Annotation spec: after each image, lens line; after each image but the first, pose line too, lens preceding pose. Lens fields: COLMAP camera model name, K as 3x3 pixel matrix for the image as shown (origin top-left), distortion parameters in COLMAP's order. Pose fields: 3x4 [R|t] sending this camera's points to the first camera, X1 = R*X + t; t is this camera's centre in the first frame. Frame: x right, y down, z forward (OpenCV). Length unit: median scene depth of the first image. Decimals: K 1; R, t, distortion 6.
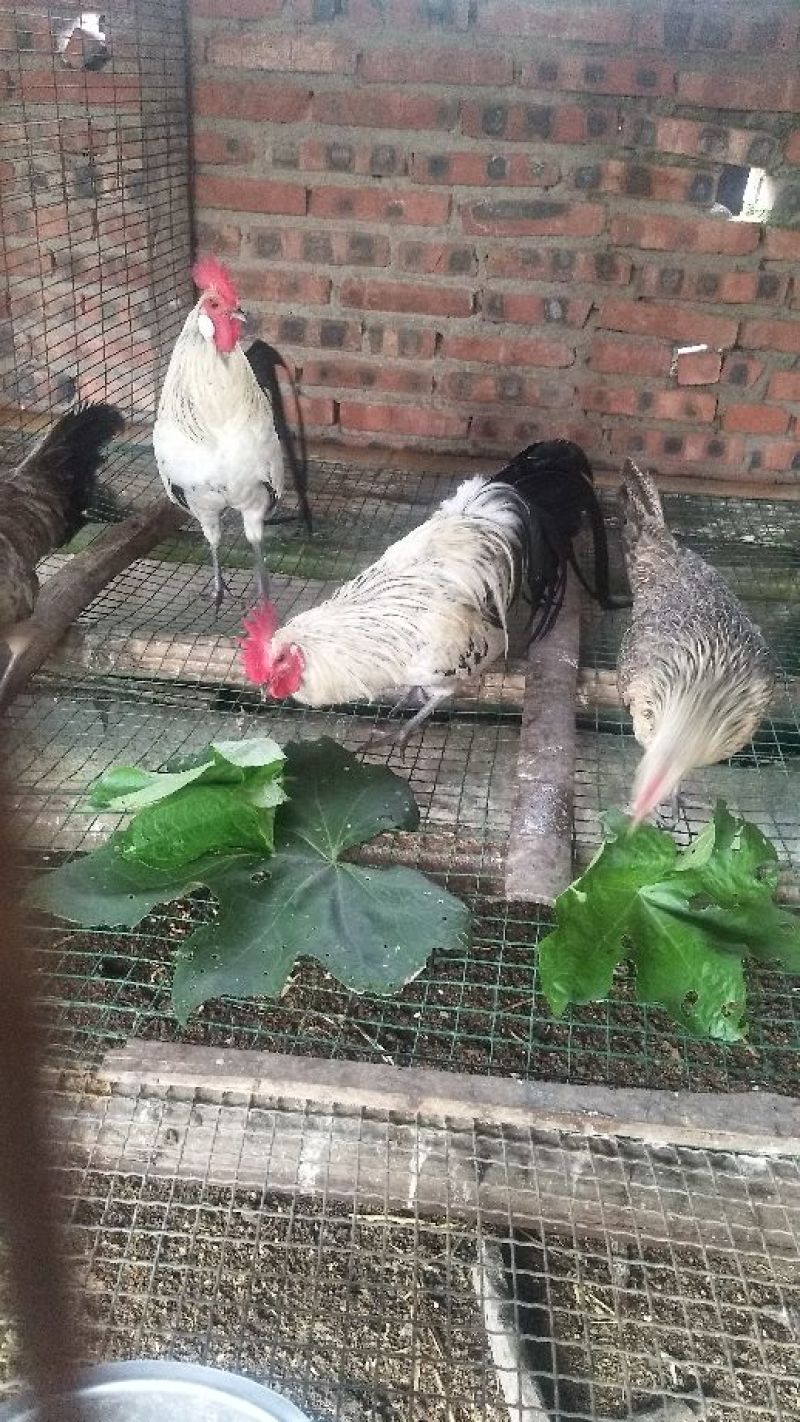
lens RADIAL K [[1049.3, 0, 406.3], [0, 1049.3, 721.2], [0, 0, 1]] dist [0.072724, -0.101266]
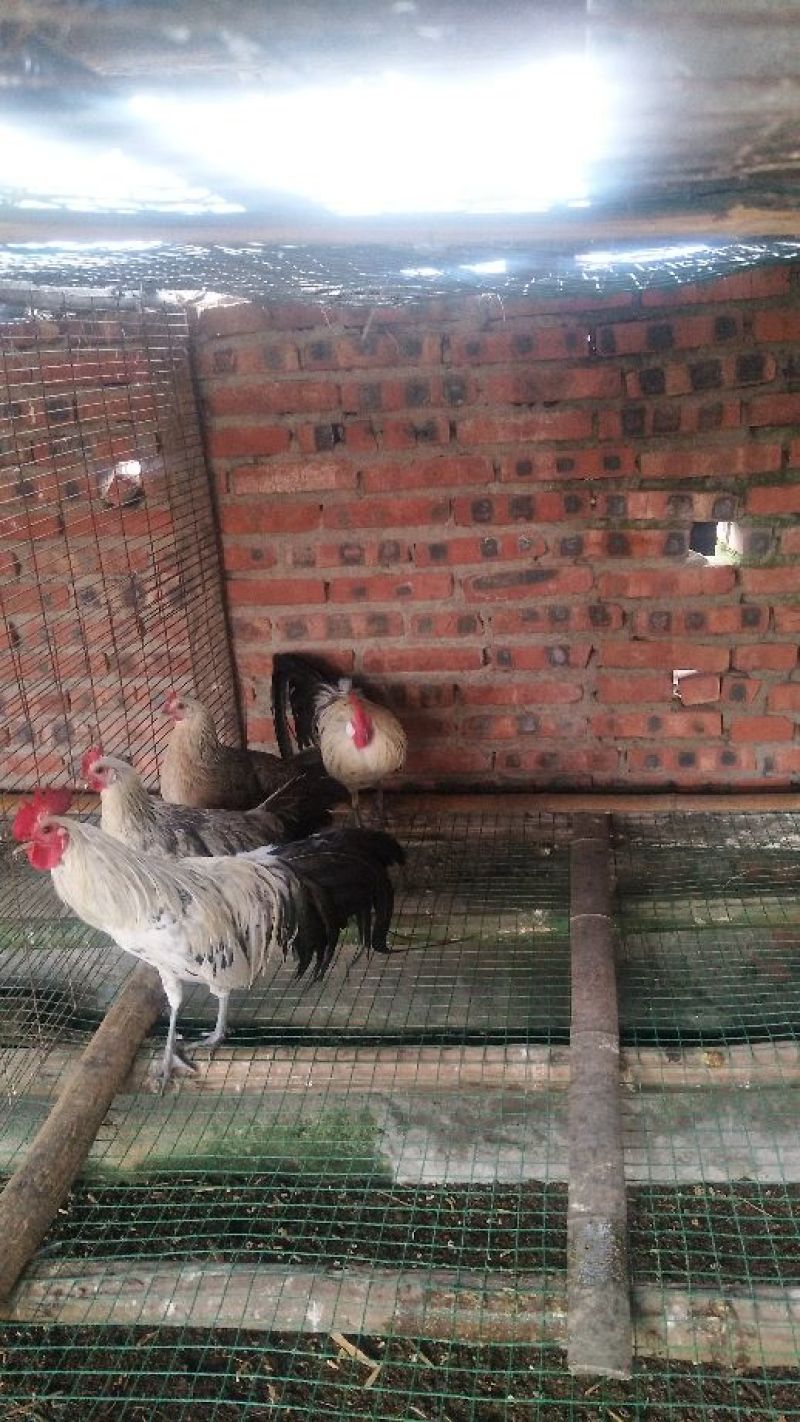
lens RADIAL K [[1049.3, 0, 411.3], [0, 1049.3, 725.8], [0, 0, 1]] dist [0.072724, -0.101266]
pose [[0.992640, -0.113119, -0.043244, 0.028931], [0.103070, 0.976606, -0.188725, -0.131336], [0.063581, 0.182879, 0.981077, -0.065384]]
